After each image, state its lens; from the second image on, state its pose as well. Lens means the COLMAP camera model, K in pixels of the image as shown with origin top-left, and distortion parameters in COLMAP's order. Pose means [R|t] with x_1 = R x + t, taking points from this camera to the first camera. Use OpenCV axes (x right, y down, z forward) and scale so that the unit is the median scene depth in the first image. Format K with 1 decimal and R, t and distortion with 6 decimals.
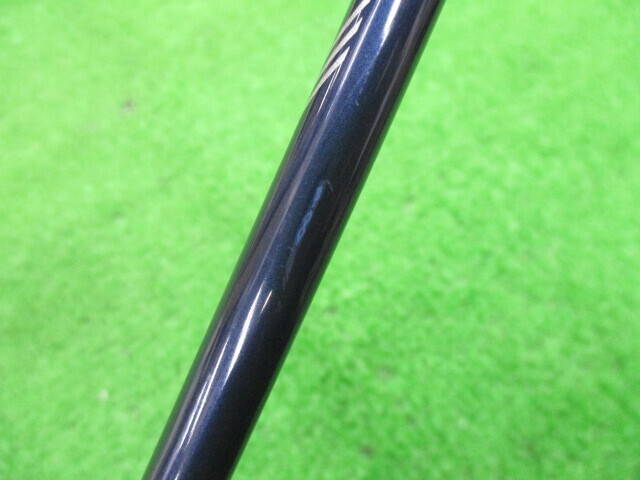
lens RADIAL K [[605.4, 0, 320.0], [0, 605.4, 240.0], [0, 0, 1]] dist [-0.006678, 0.002574]
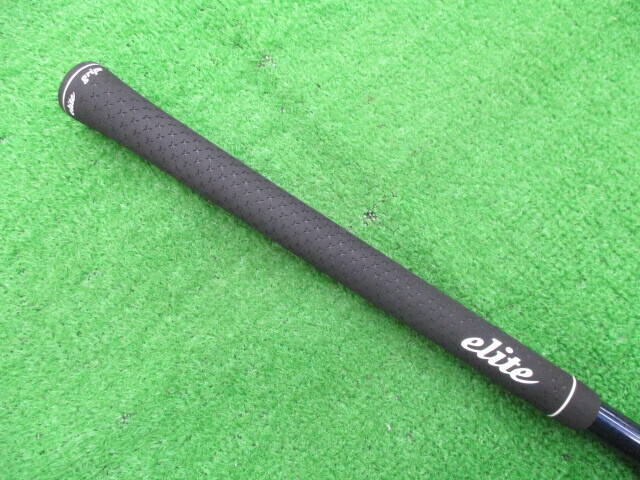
lens RADIAL K [[605.4, 0, 320.0], [0, 605.4, 240.0], [0, 0, 1]] dist [-0.006678, 0.002574]
pose [[0.998850, -0.044574, -0.017673, -0.440809], [0.046524, 0.990128, 0.132223, -0.381109], [0.011605, -0.132893, 0.991062, -0.402331]]
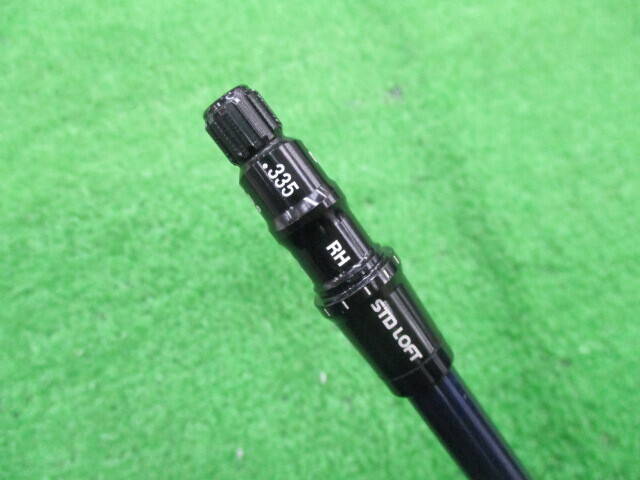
lens RADIAL K [[605.4, 0, 320.0], [0, 605.4, 240.0], [0, 0, 1]] dist [-0.006678, 0.002574]
pose [[0.957440, 0.287261, -0.028104, -0.364309], [-0.286759, 0.957782, 0.020573, 0.020744], [0.032827, -0.011638, 0.999393, 0.017545]]
